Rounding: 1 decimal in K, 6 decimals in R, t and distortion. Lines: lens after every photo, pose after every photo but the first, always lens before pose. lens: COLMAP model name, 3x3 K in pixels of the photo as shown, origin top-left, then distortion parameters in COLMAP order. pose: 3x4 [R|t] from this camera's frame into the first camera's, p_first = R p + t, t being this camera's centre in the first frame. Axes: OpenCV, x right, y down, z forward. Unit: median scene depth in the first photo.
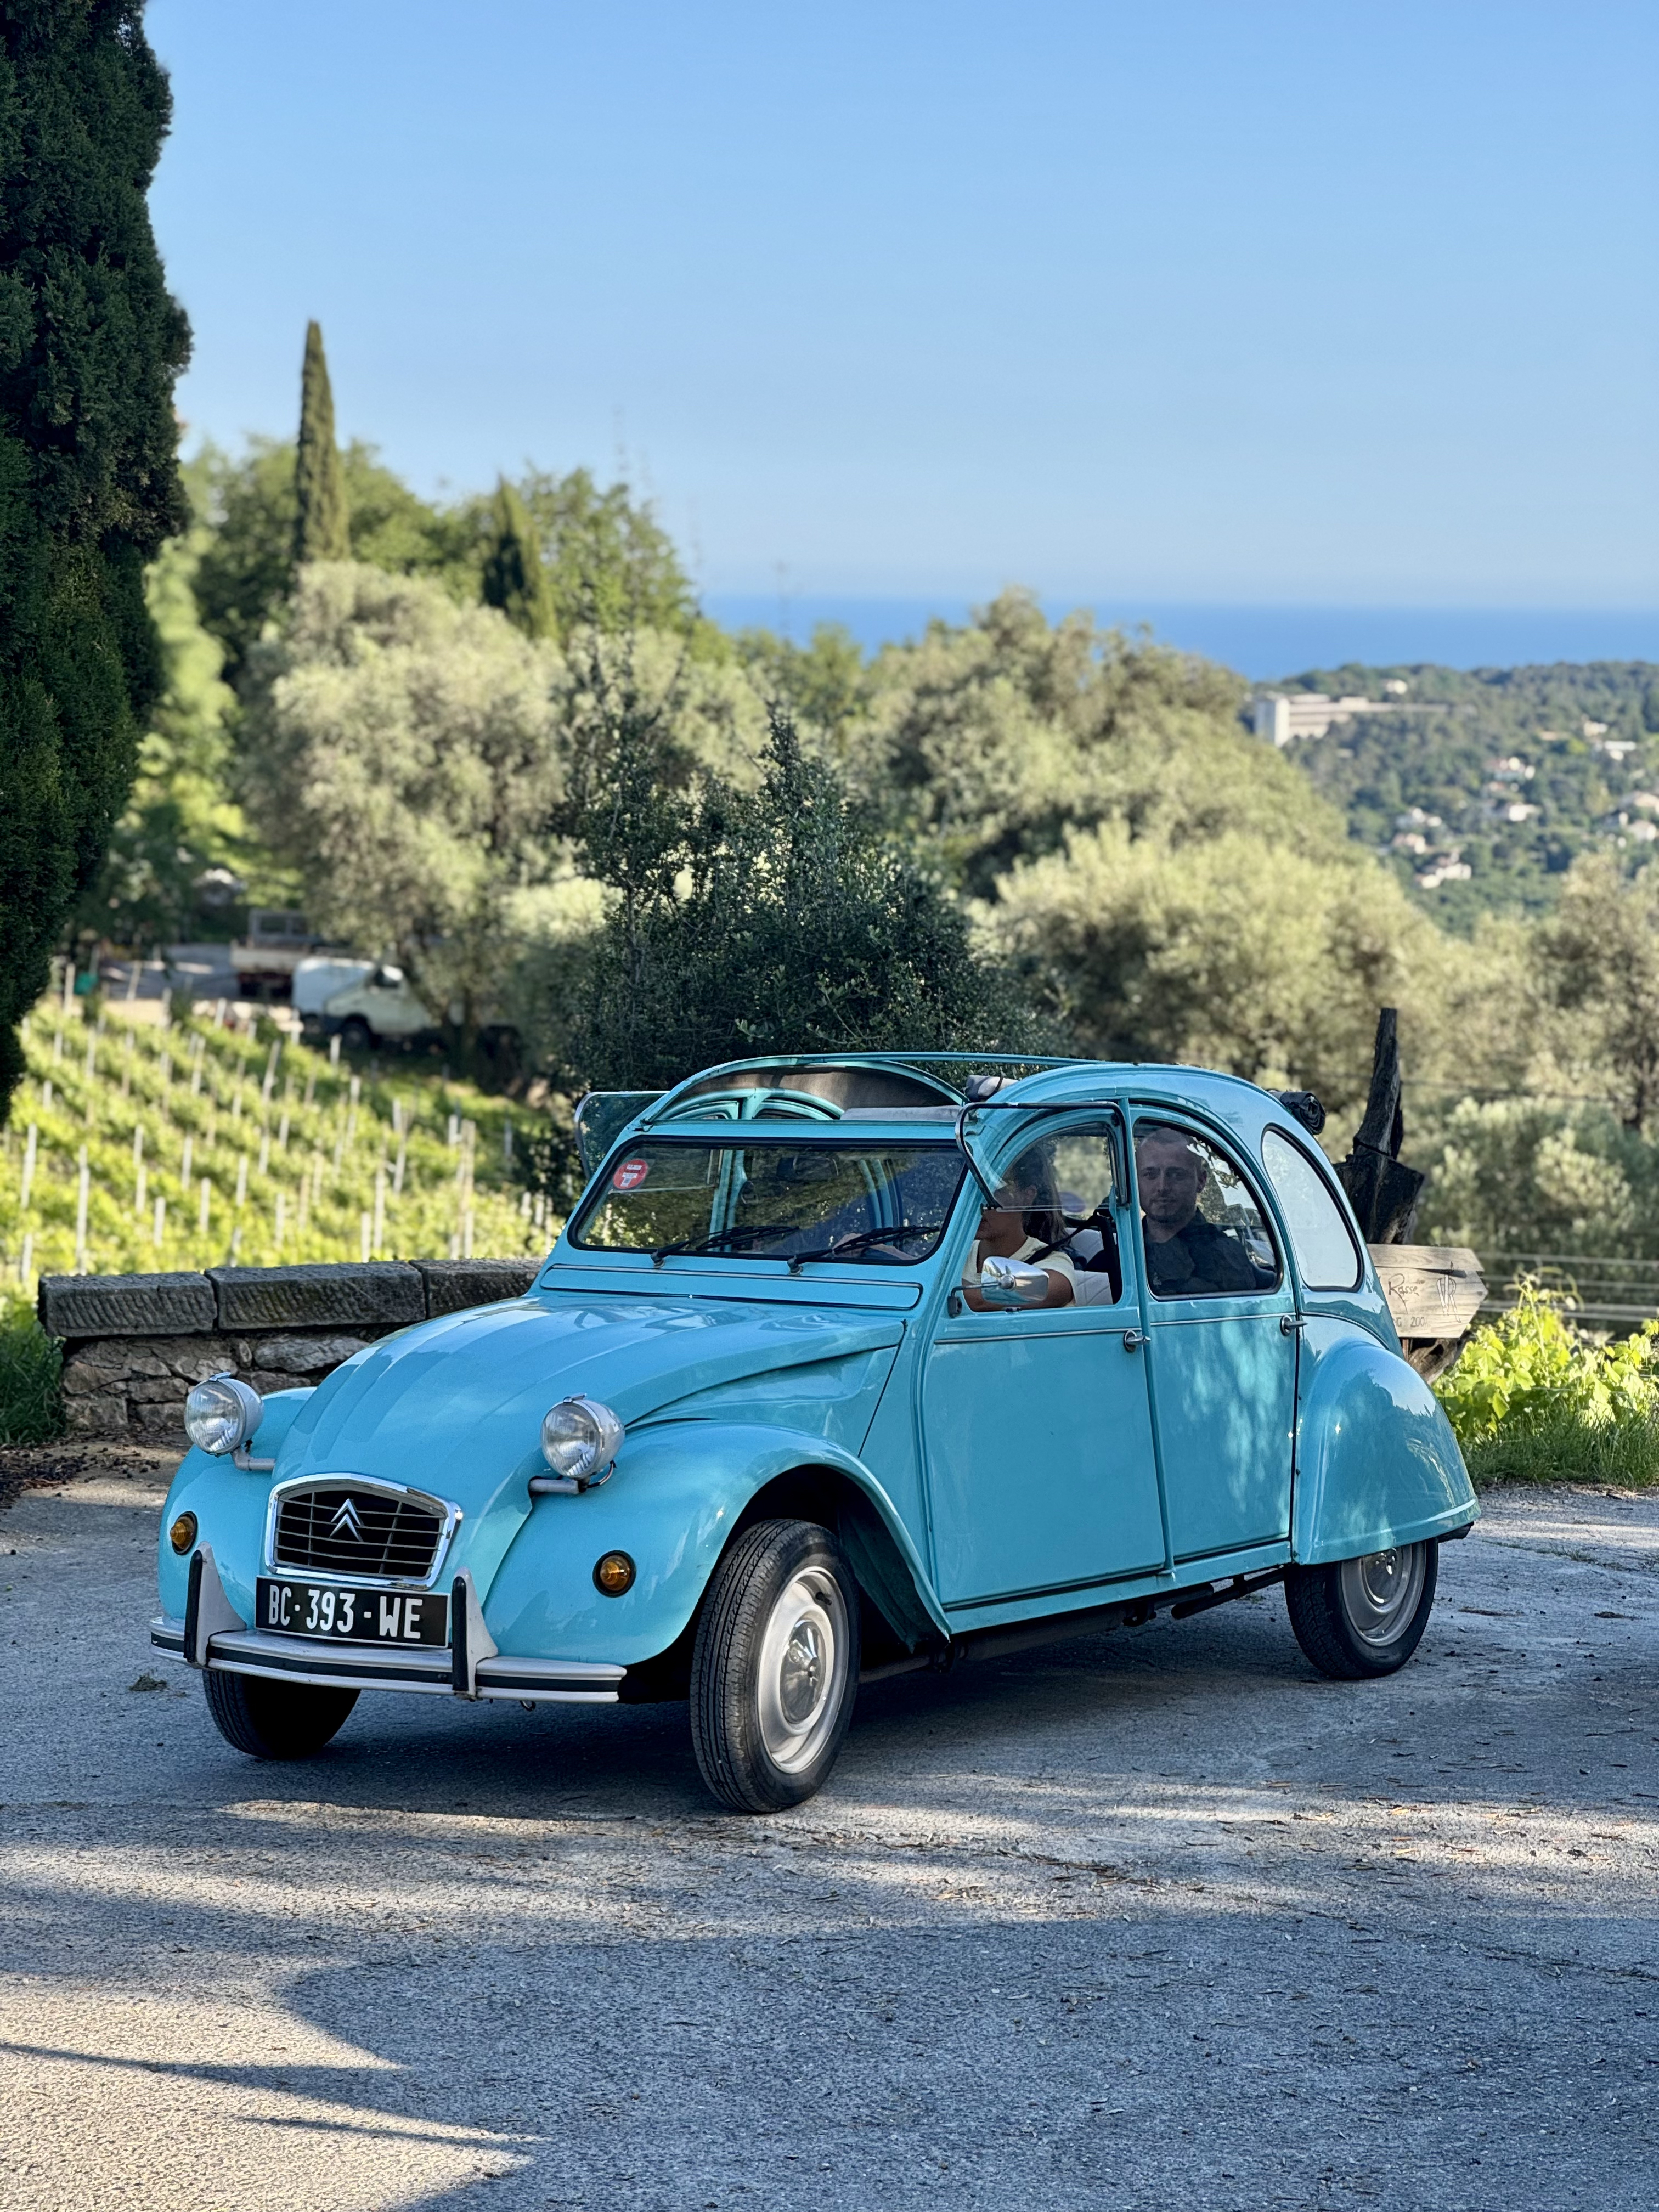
lens RADIAL K [[4970.6, 0, 829.4], [0, 4970.6, 1107.9], [0, 0, 1]] dist [0.026866, 0.000000]
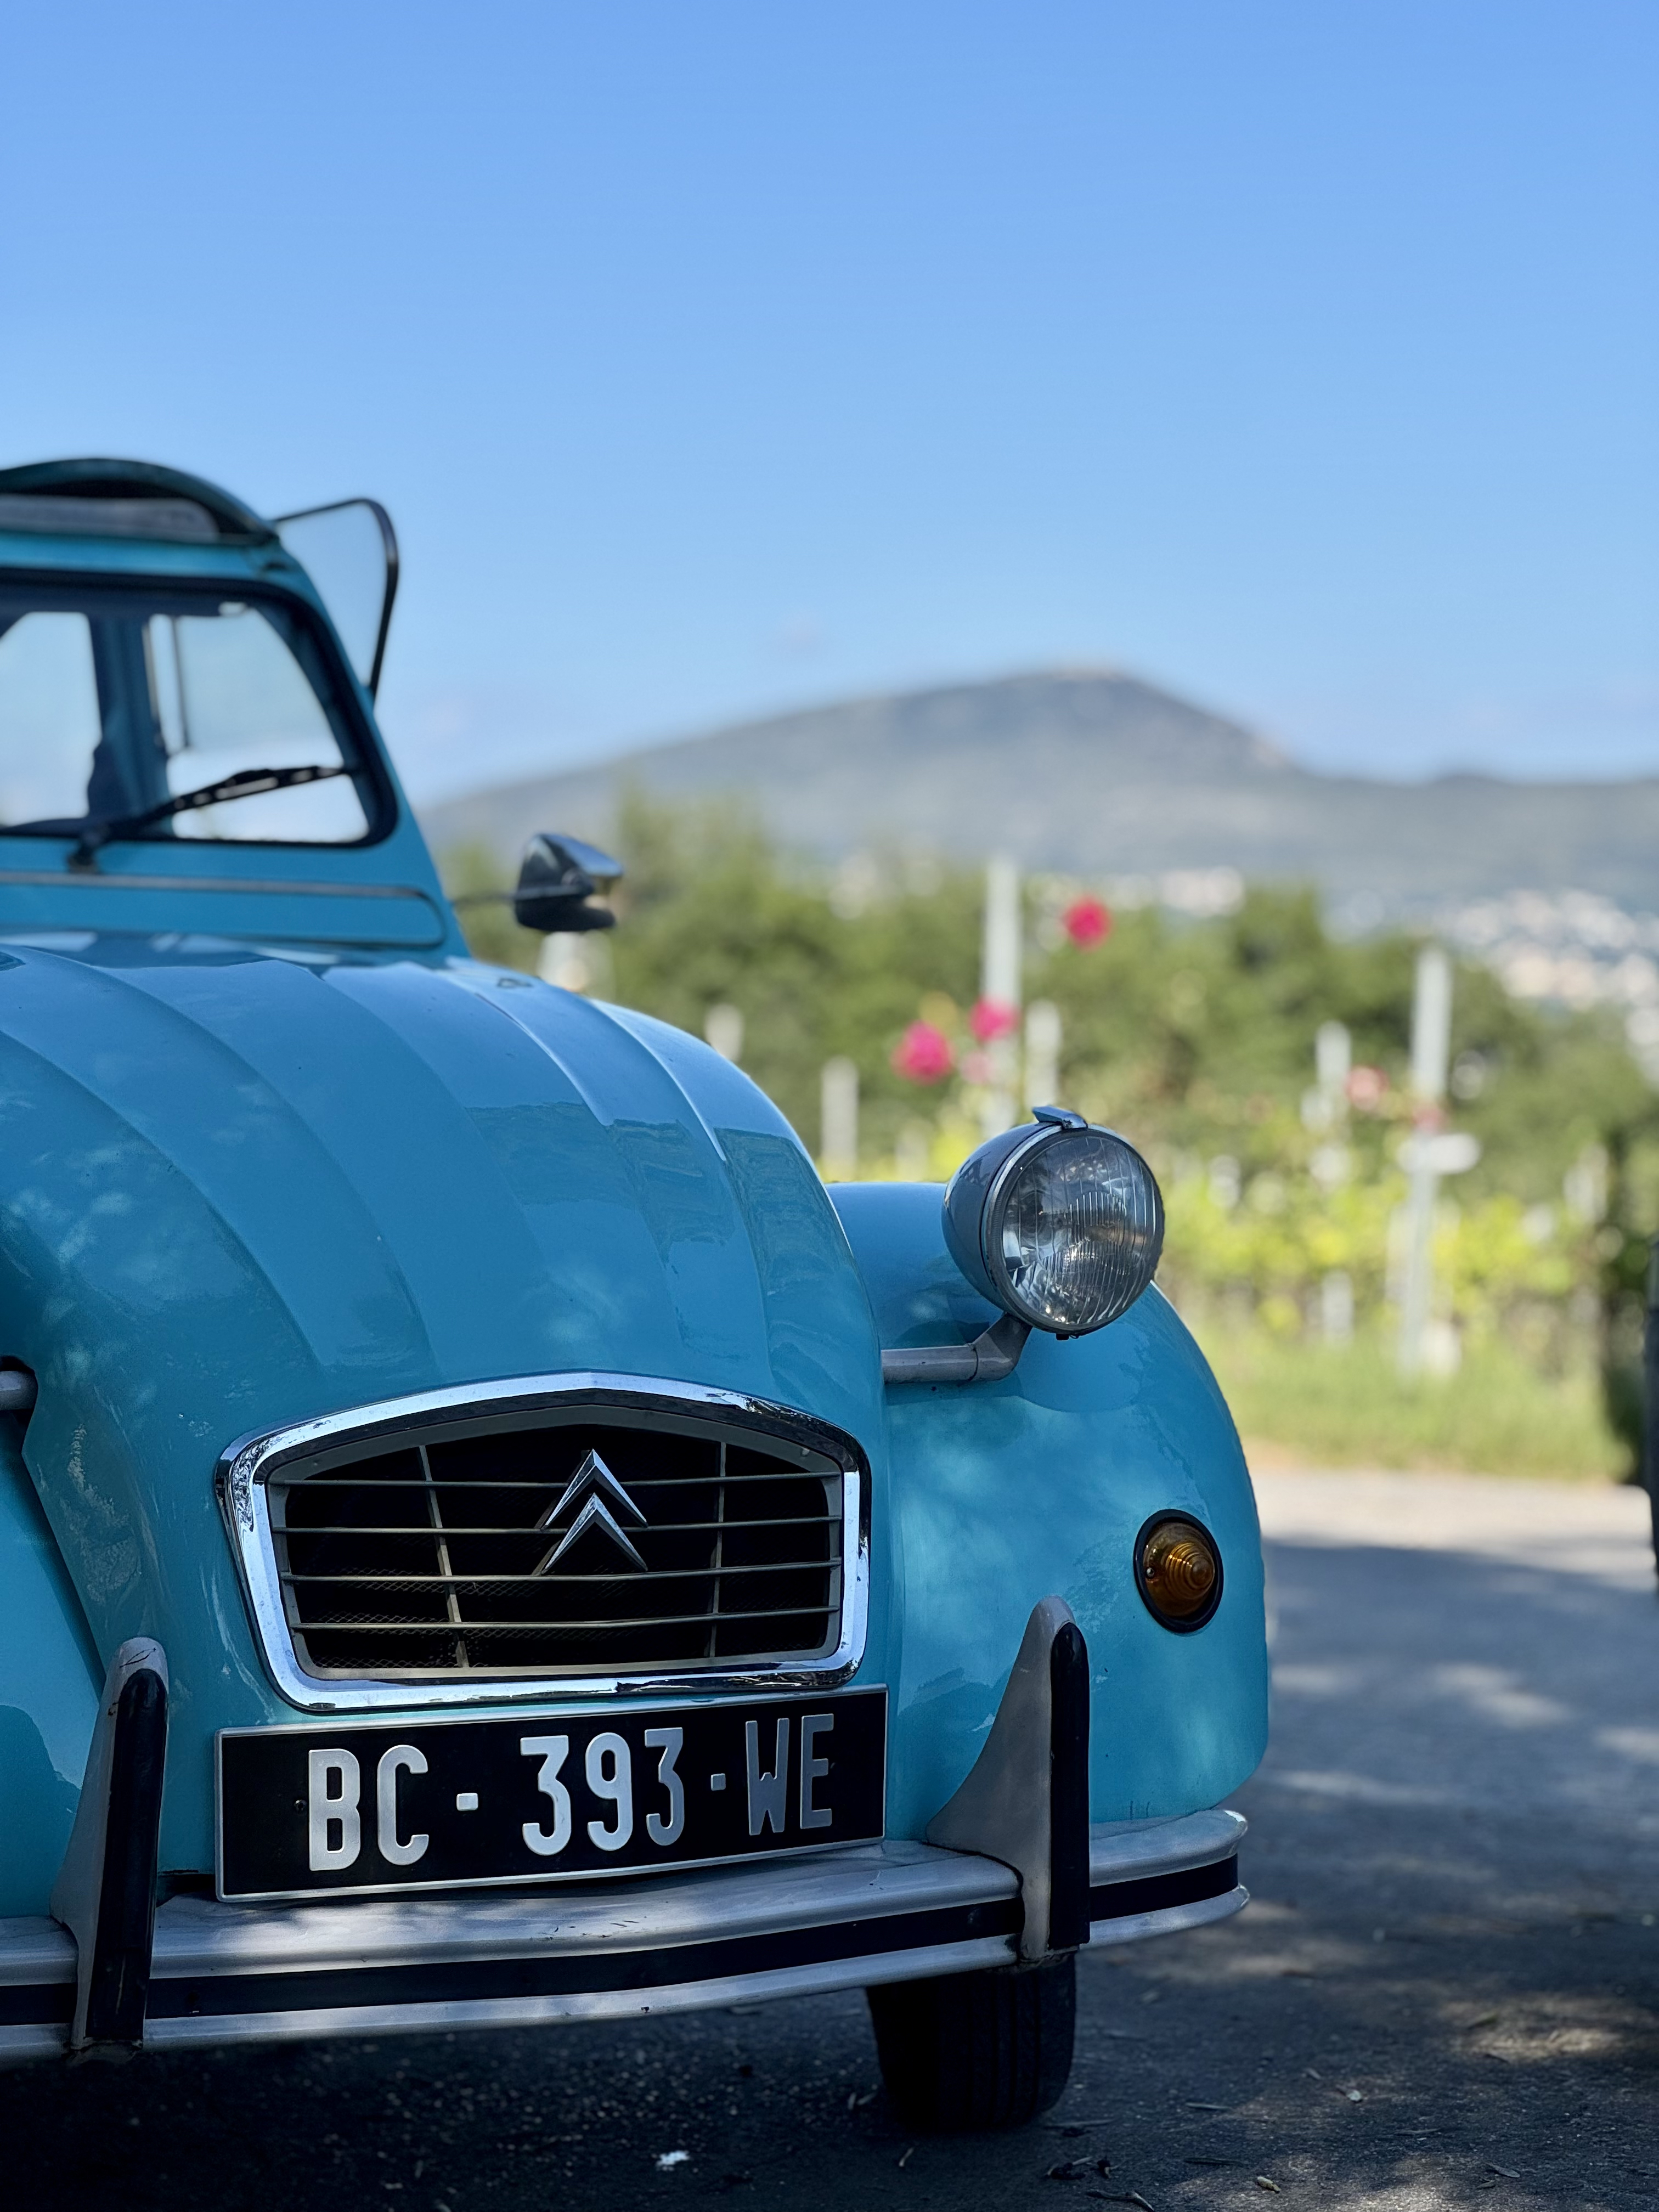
lens RADIAL K [[4970.6, 0, 829.4], [0, 4970.6, 1104.9], [0, 0, 1]] dist [0.026866, 0.000000]
pose [[0.280541, -0.004398, 0.959832, -0.412618], [-0.012018, 0.999895, 0.008094, 0.052900], [-0.959767, -0.013806, 0.280459, 0.894287]]
